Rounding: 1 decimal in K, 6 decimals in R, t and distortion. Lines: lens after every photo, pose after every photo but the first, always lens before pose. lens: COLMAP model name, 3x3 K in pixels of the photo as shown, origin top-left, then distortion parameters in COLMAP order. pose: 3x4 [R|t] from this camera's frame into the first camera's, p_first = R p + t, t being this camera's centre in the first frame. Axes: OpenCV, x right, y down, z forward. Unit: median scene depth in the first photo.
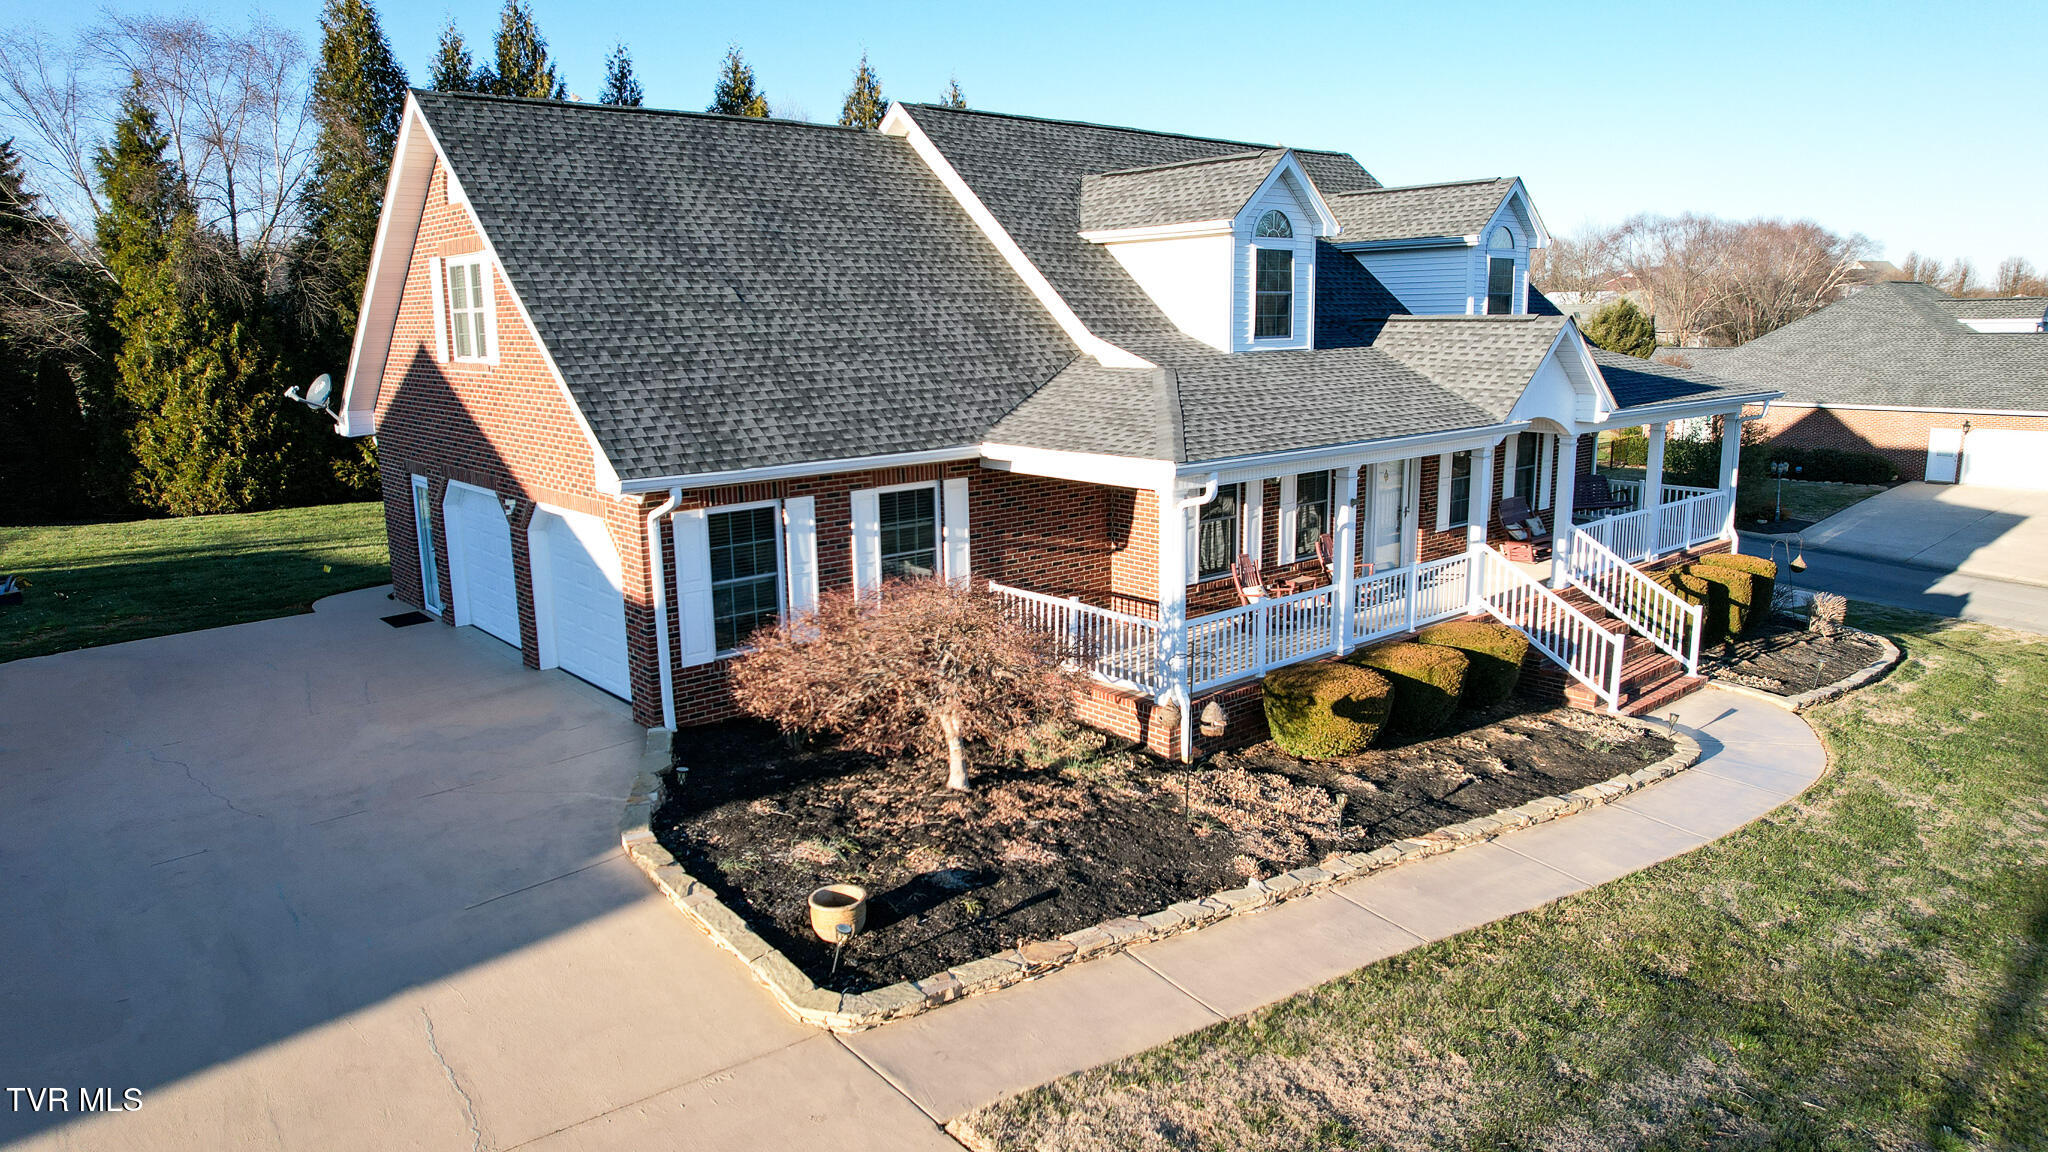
lens RADIAL K [[1308.6, 0, 1024.0], [0, 1308.6, 576.0], [0, 0, 1]] dist [-0.067262, 0.057933]
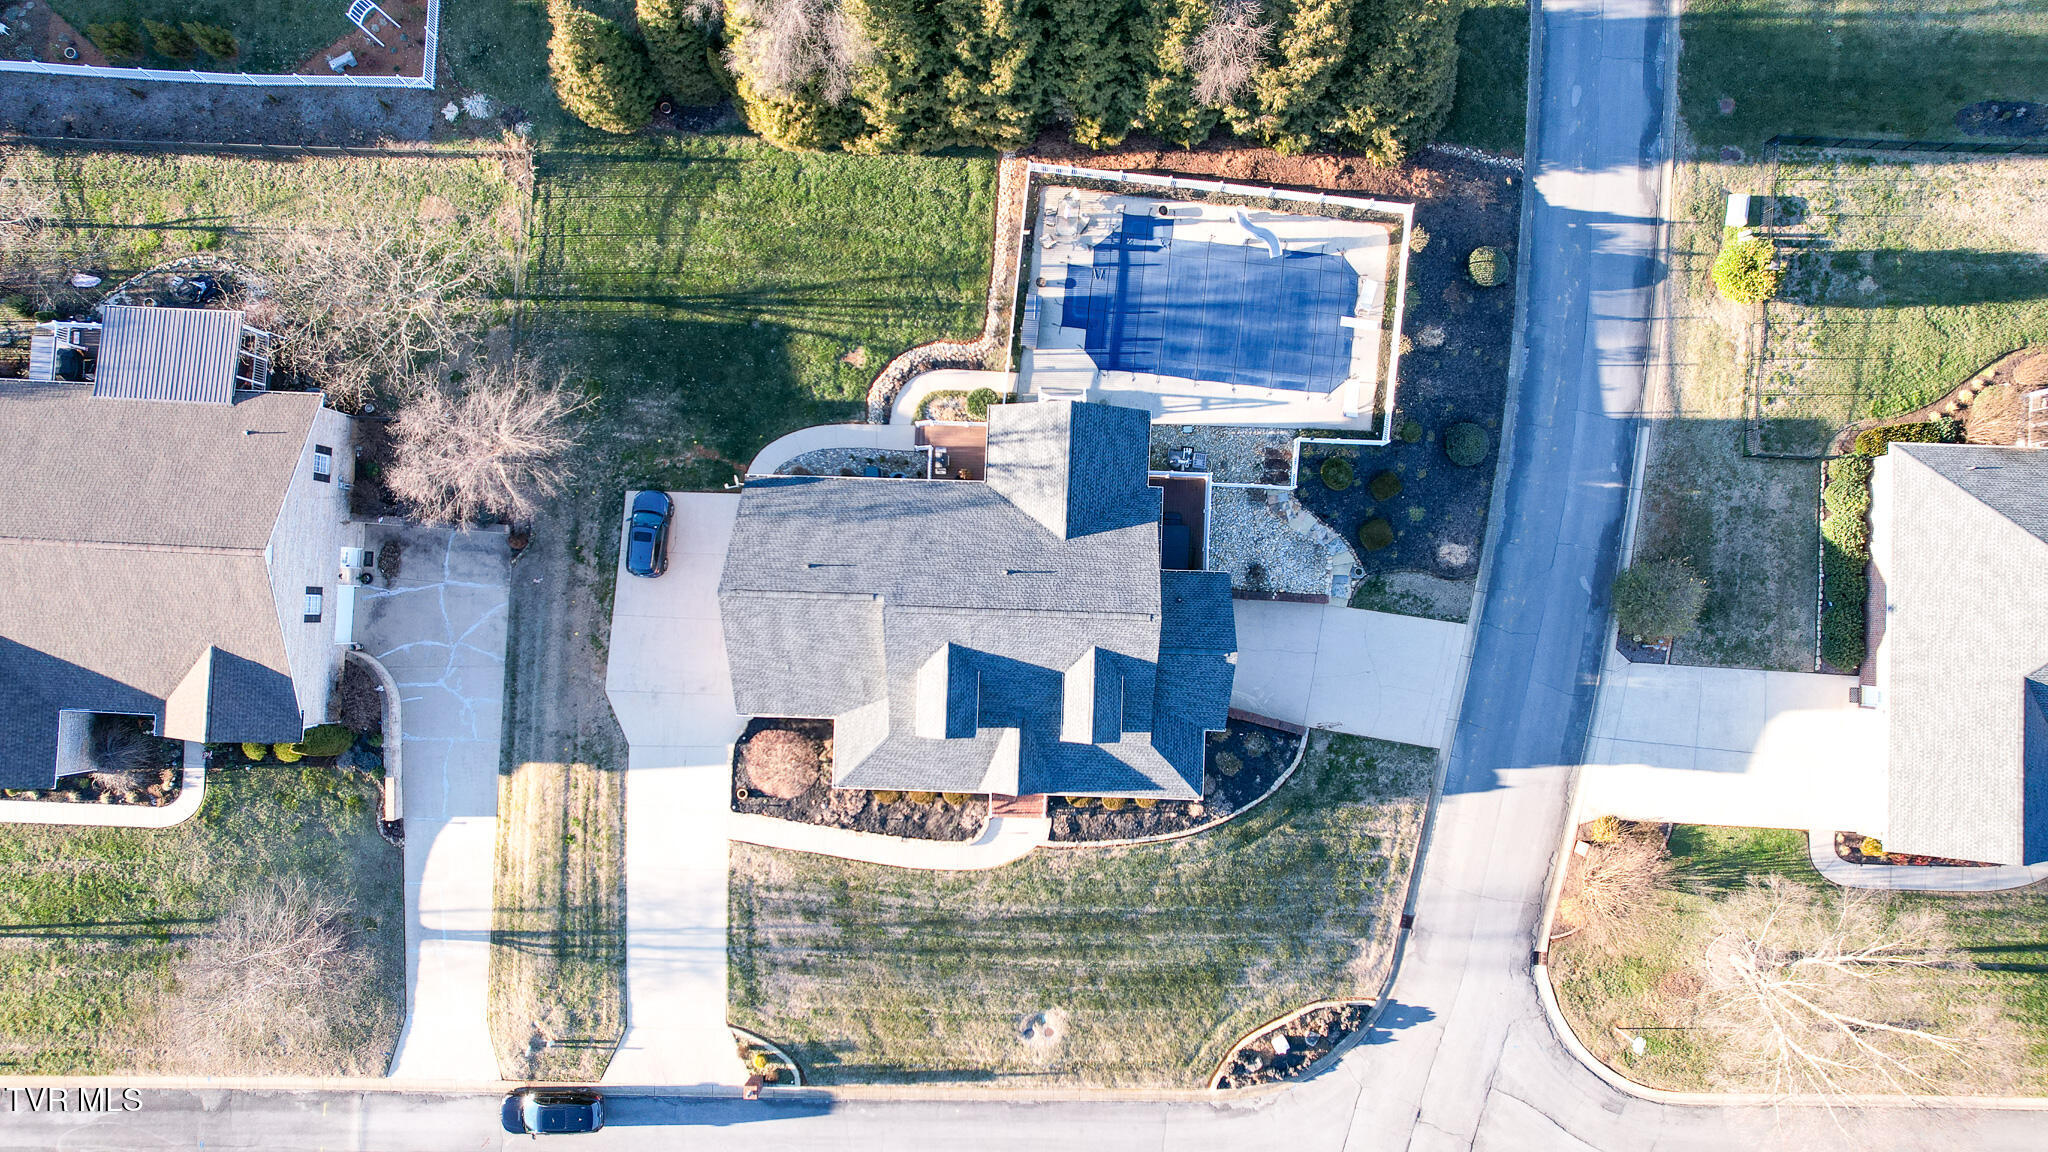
lens RADIAL K [[1308.6, 0, 1024.0], [0, 1308.6, 576.0], [0, 0, 1]] dist [-0.067262, 0.057933]
pose [[0.734099, 0.678968, -0.010073, 0.108219], [-0.137409, 0.163062, 0.977000, -3.368913], [0.664994, -0.715831, 0.213000, 0.722989]]
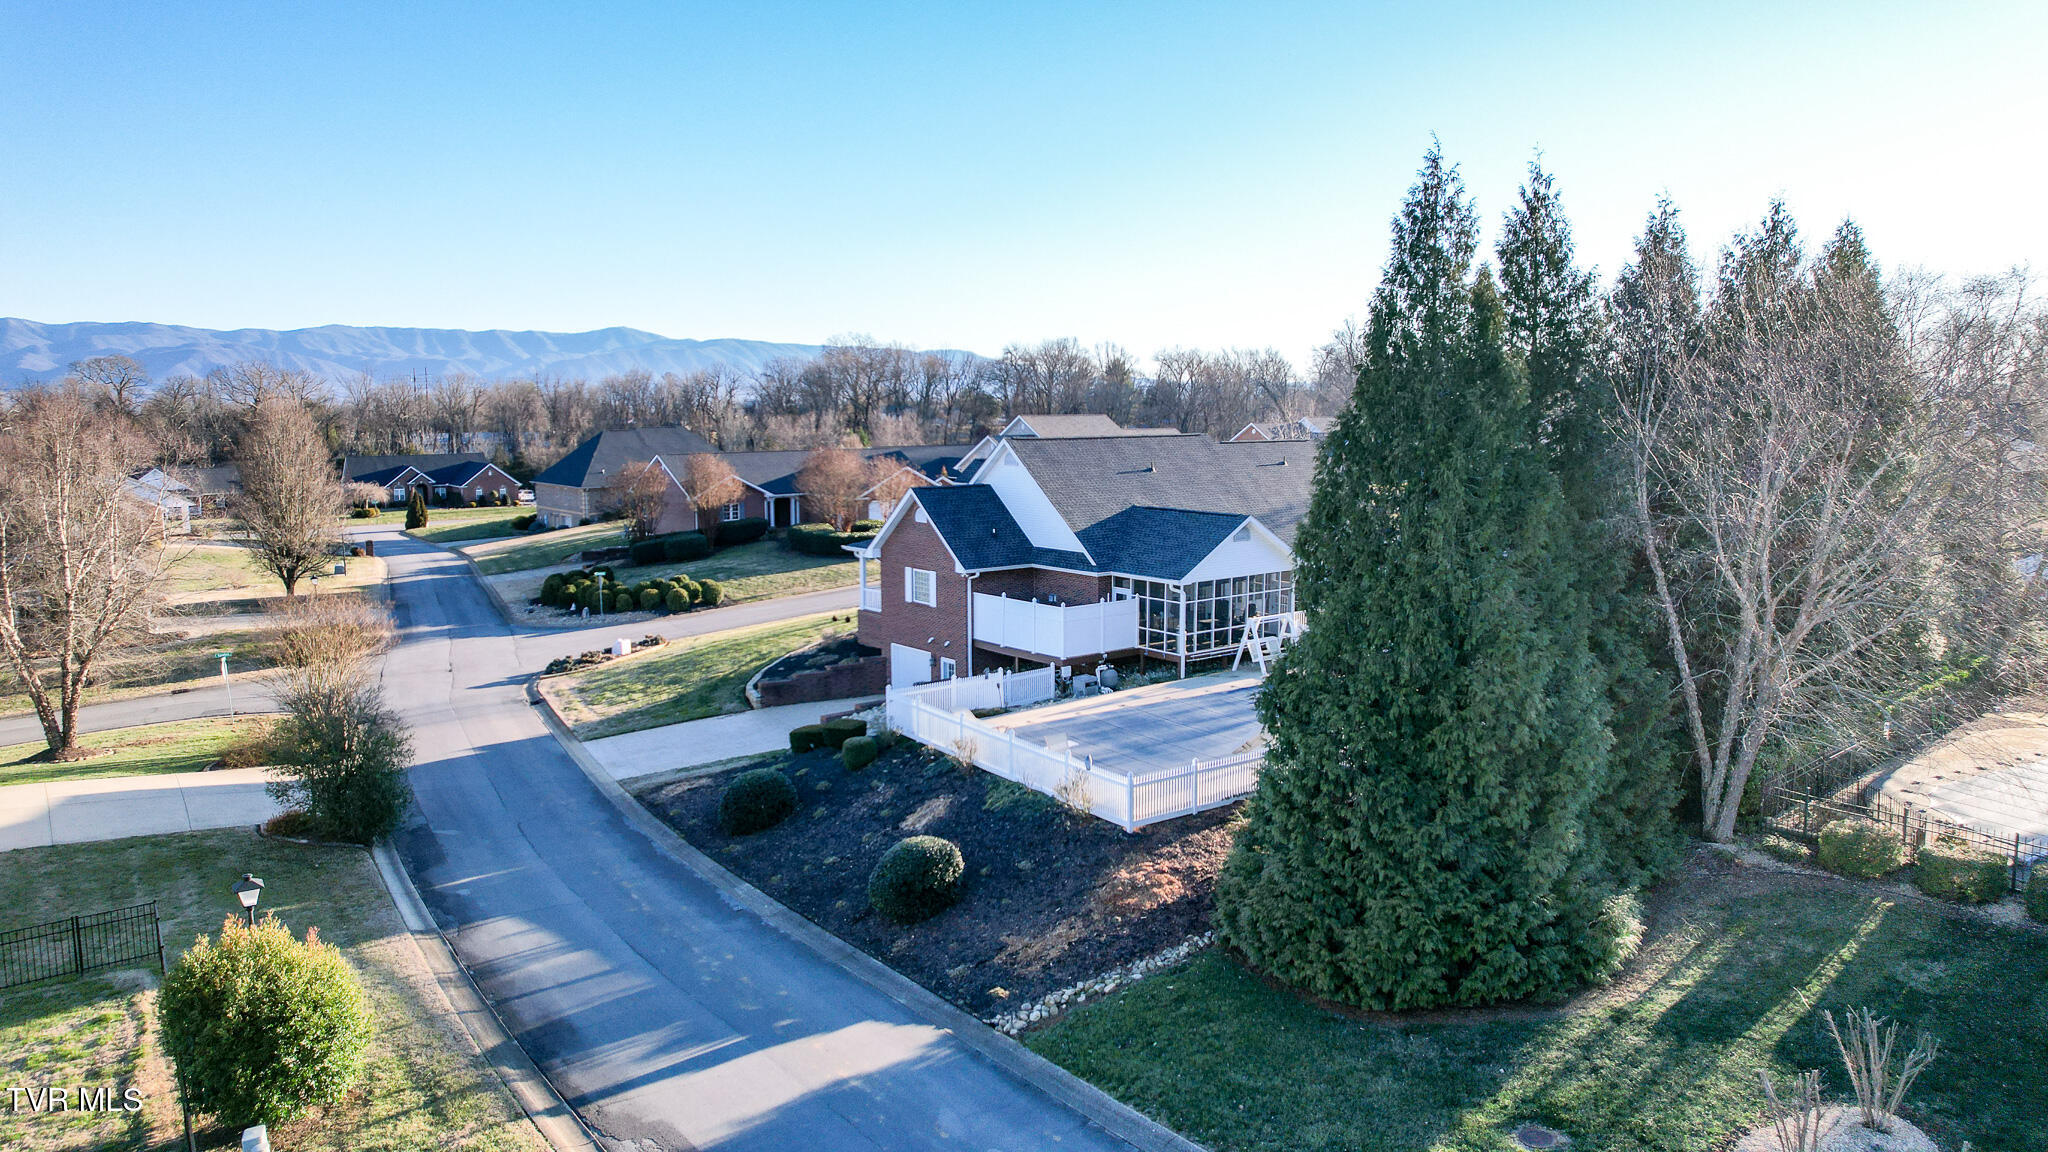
lens RADIAL K [[1308.6, 0, 1024.0], [0, 1308.6, 576.0], [0, 0, 1]] dist [-0.067262, 0.057933]
pose [[-0.999290, 0.014892, 0.034610, 0.228644], [0.025281, 0.946119, 0.322832, -1.120748], [-0.027937, 0.323478, -0.945823, 4.276488]]
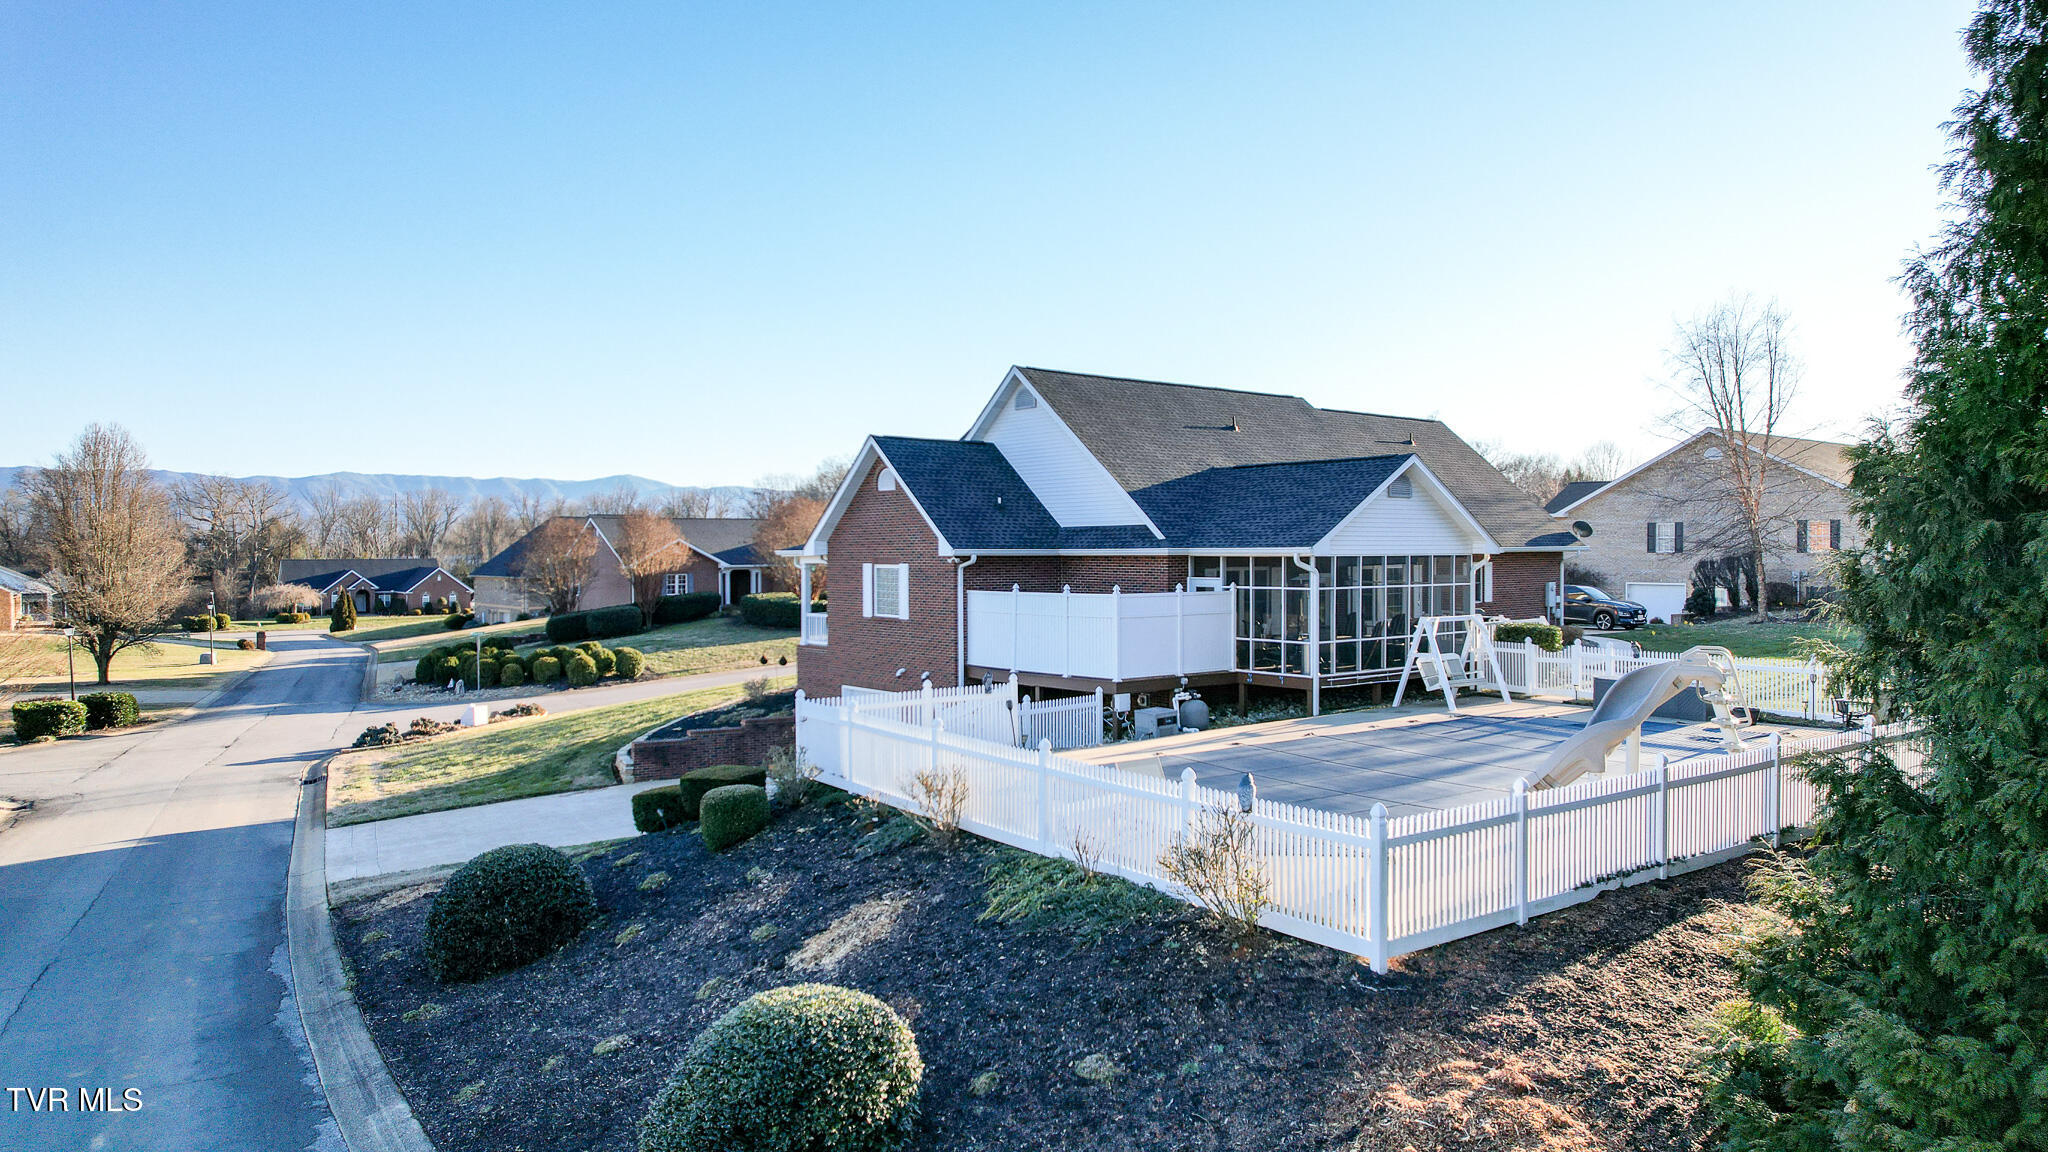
lens RADIAL K [[1308.6, 0, 1024.0], [0, 1308.6, 576.0], [0, 0, 1]] dist [-0.067262, 0.057933]
pose [[-0.999242, 0.020513, 0.033073, 0.296986], [0.027172, 0.976120, 0.215524, -0.597723], [-0.027863, 0.216259, -0.975938, 3.379895]]
